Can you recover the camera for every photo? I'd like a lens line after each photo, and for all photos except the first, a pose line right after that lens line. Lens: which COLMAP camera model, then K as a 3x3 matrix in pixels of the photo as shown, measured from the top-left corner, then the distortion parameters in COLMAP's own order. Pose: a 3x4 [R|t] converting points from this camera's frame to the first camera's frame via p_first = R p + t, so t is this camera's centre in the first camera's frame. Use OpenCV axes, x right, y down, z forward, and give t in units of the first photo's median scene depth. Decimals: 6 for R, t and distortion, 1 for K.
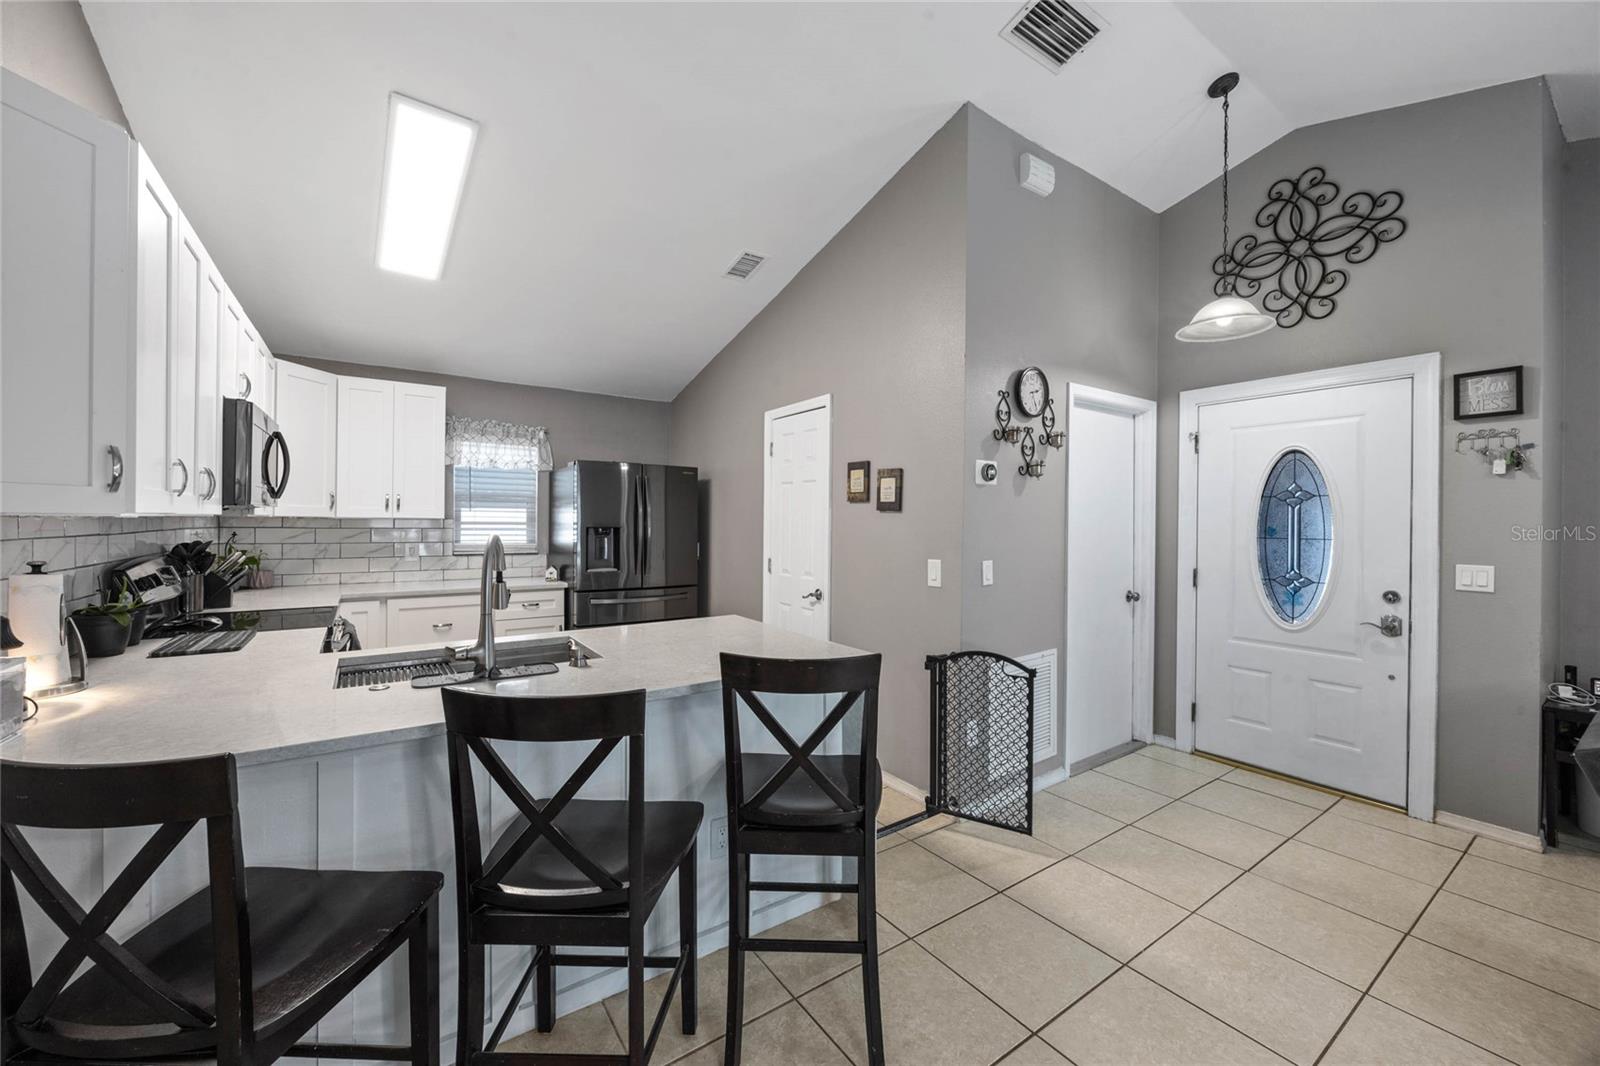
lens RADIAL K [[618.5, 0, 795.3], [0, 618.5, 524.3], [0, 0, 1]] dist [-0.001712, -0.000062]
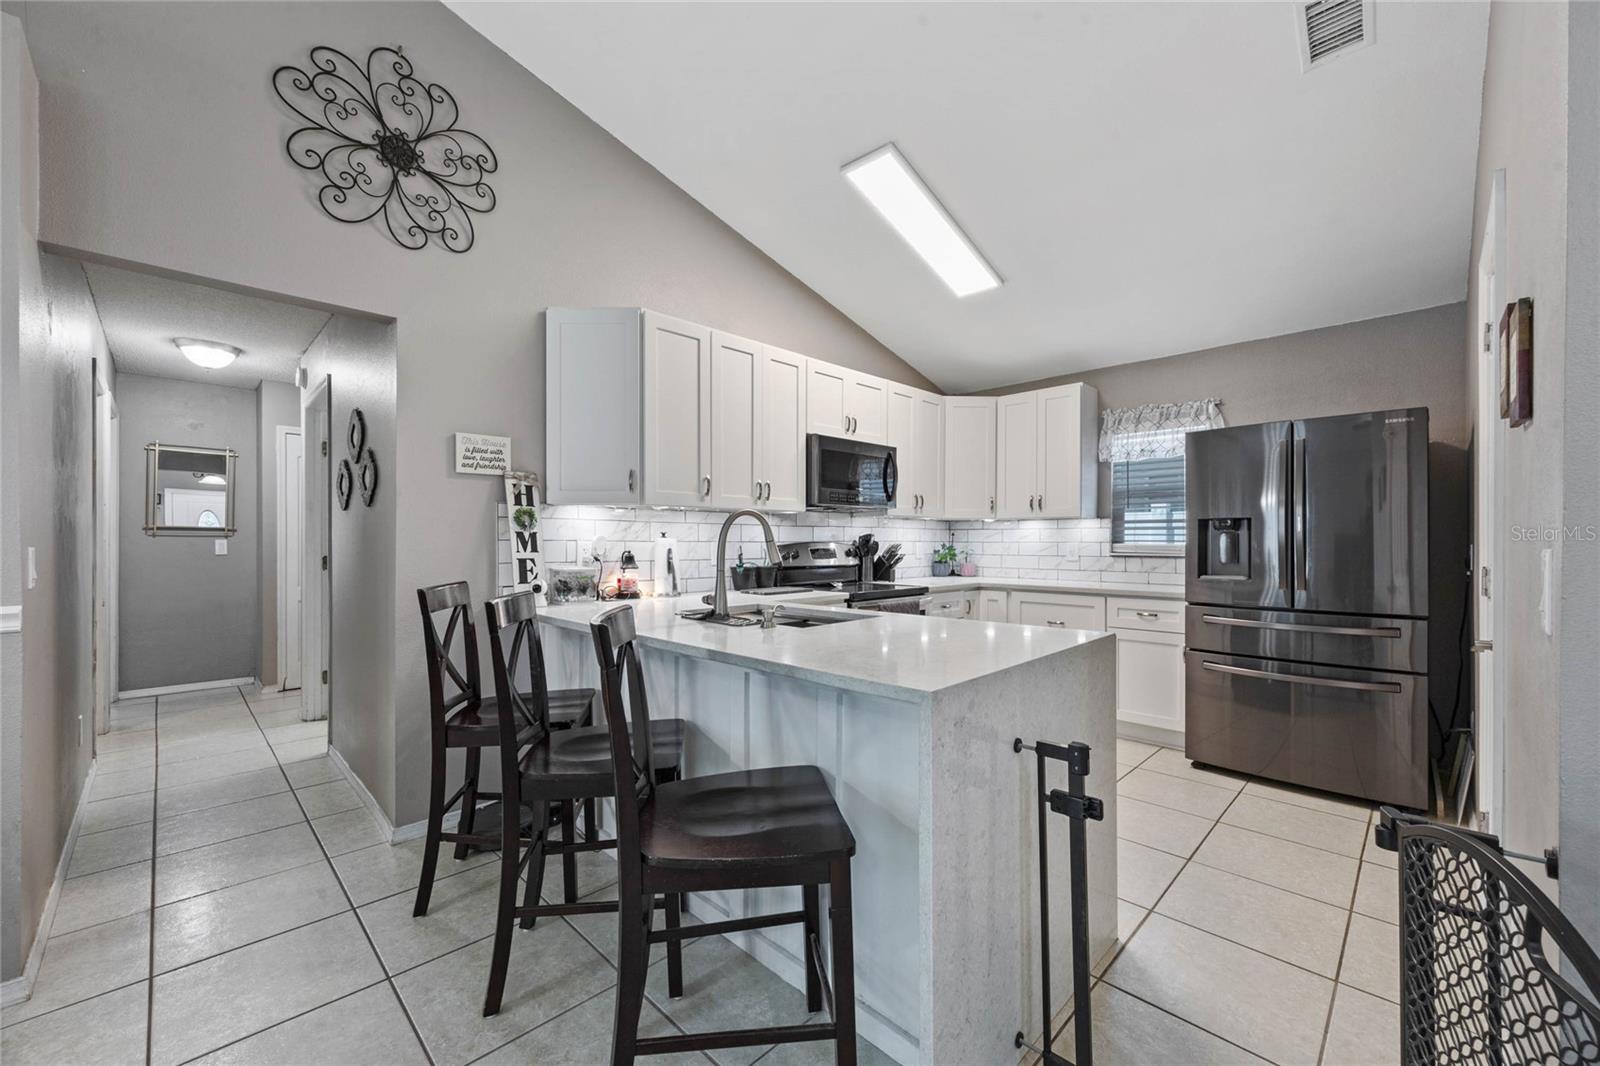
lens RADIAL K [[618.5, 0, 799.3], [0, 618.5, 547.4], [0, 0, 1]] dist [-0.001712, -0.000062]
pose [[0.176216, -0.004109, -0.984343, 0.436196], [-0.000847, 0.999990, -0.004326, 0.060741], [0.984351, 0.001596, 0.176211, 0.537144]]
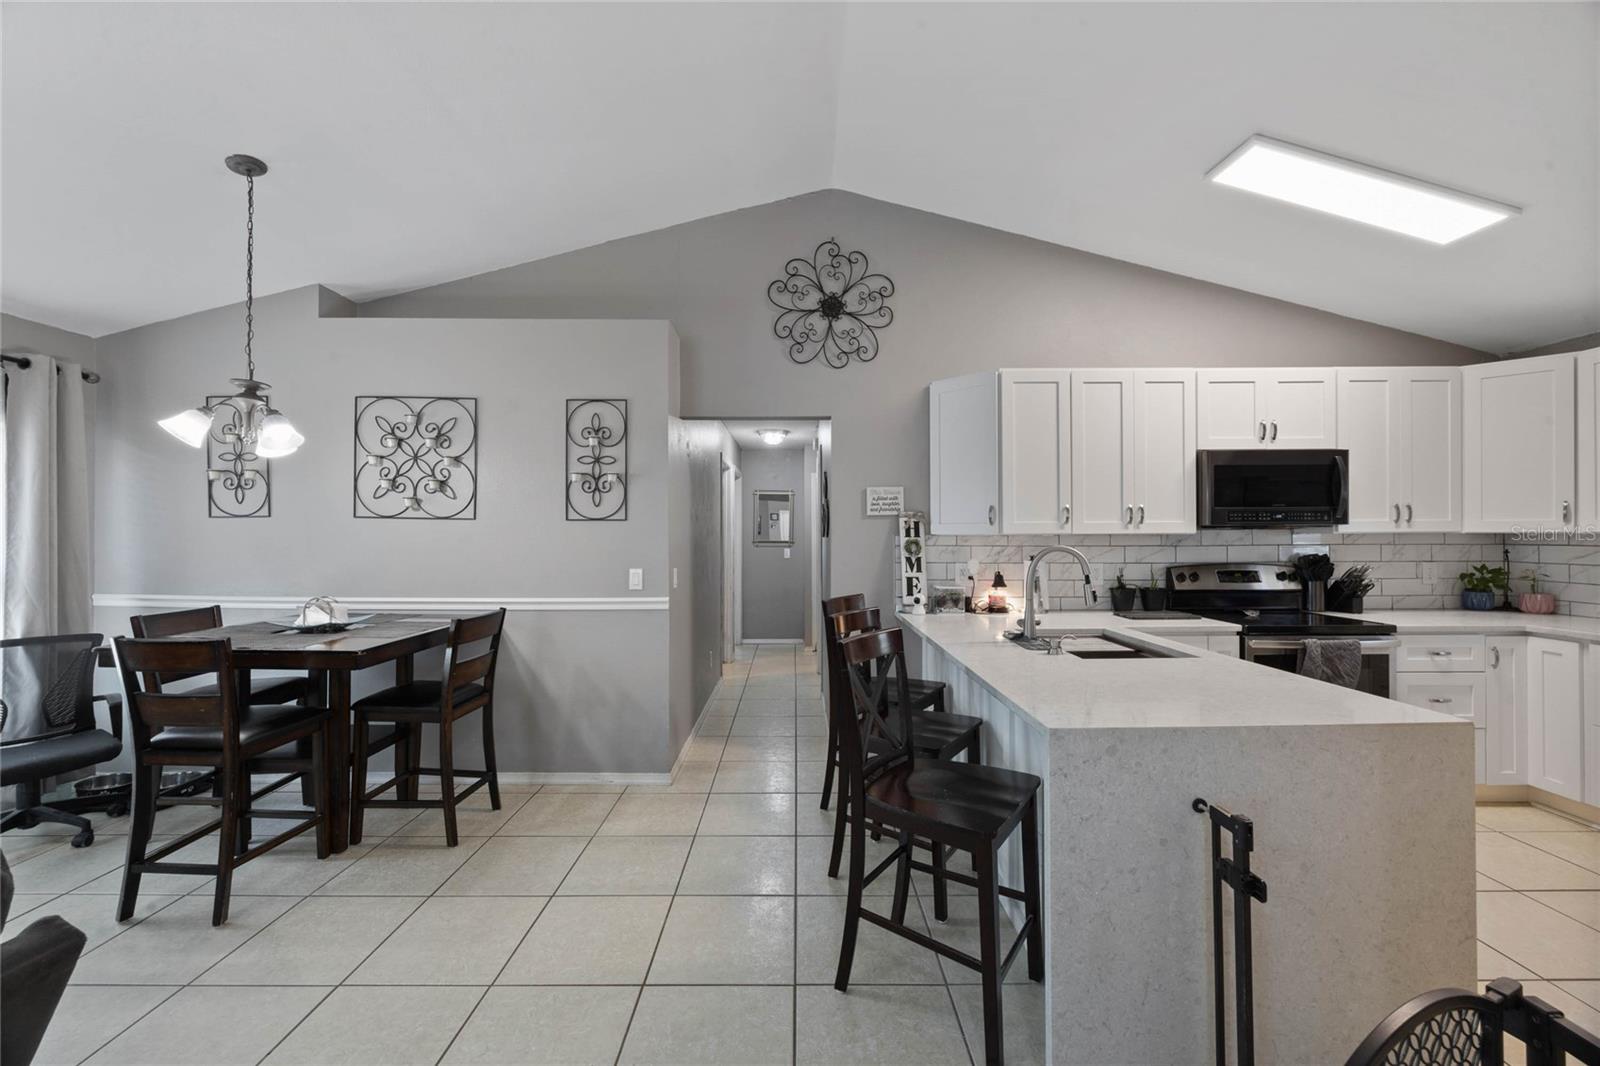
lens RADIAL K [[618.5, 0, 802.6], [0, 618.5, 530.1], [0, 0, 1]] dist [-0.001712, -0.000062]
pose [[-0.564952, -0.012443, -0.825030, 0.582336], [-0.004945, 0.999919, -0.011695, -0.000160], [0.825109, -0.002528, -0.564968, 0.794880]]
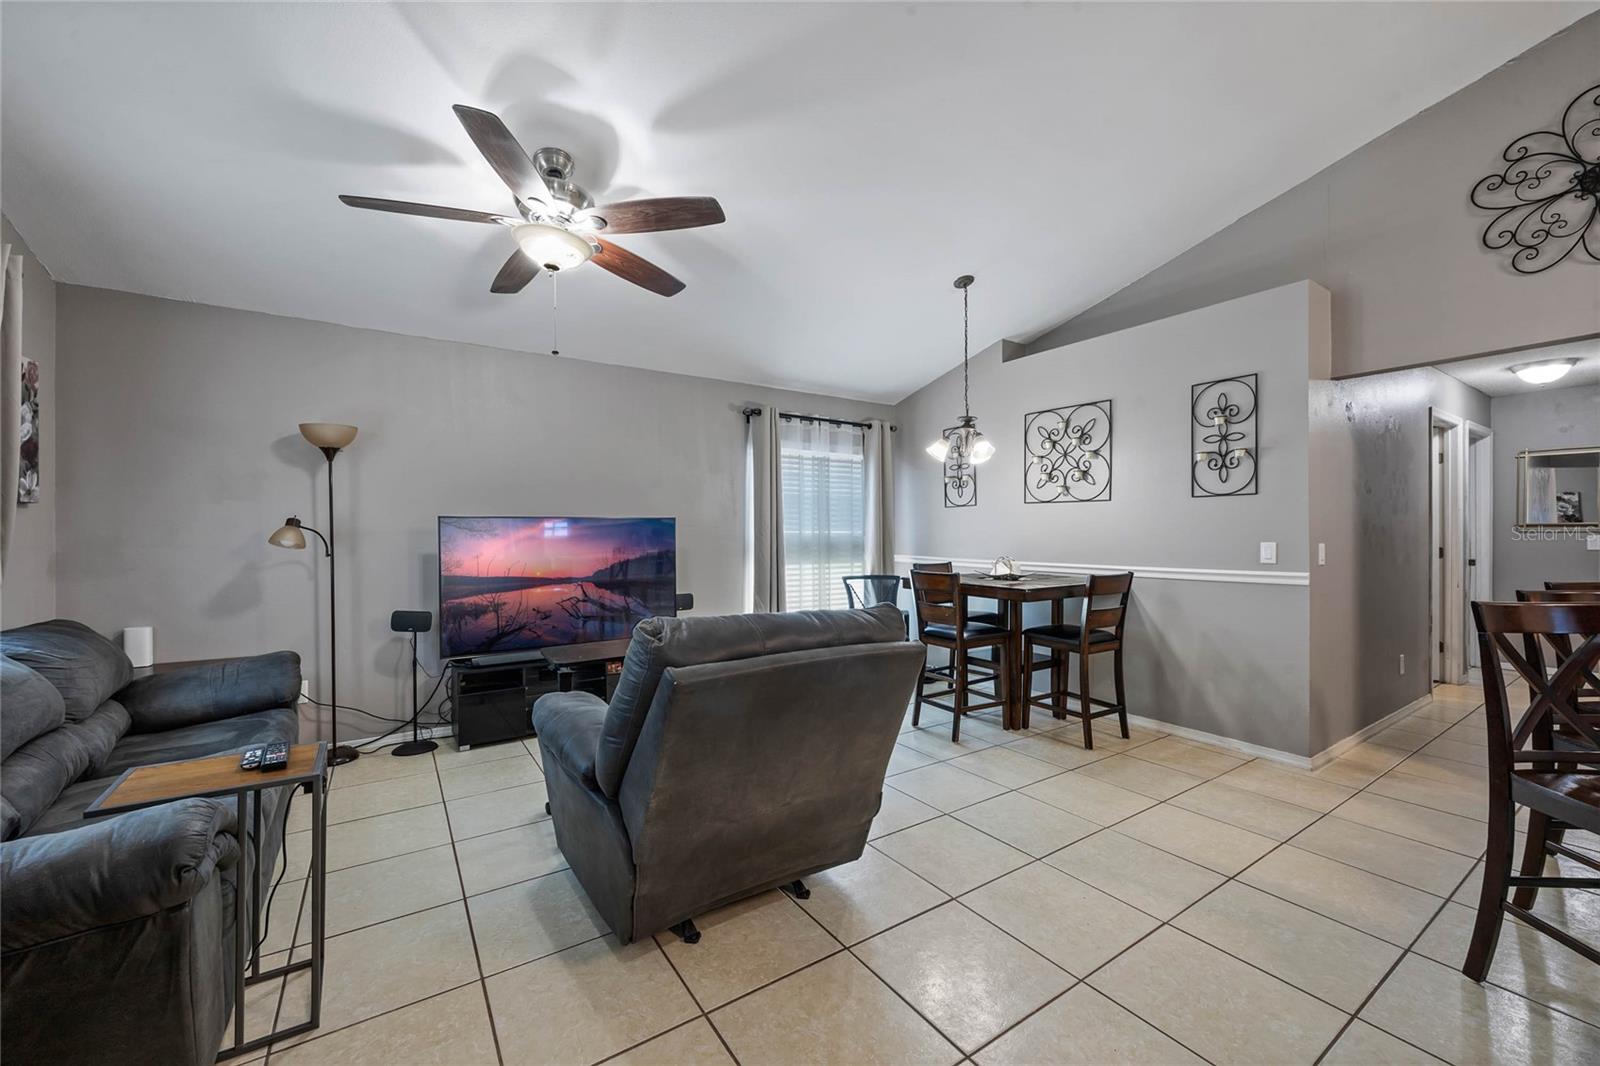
lens RADIAL K [[618.5, 0, 794.2], [0, 618.5, 537.2], [0, 0, 1]] dist [-0.001712, -0.000062]
pose [[-0.999620, -0.002547, 0.027456, 0.647576], [-0.002362, 0.999974, 0.006774, 0.042209], [-0.027472, 0.006706, -0.999600, 1.038593]]
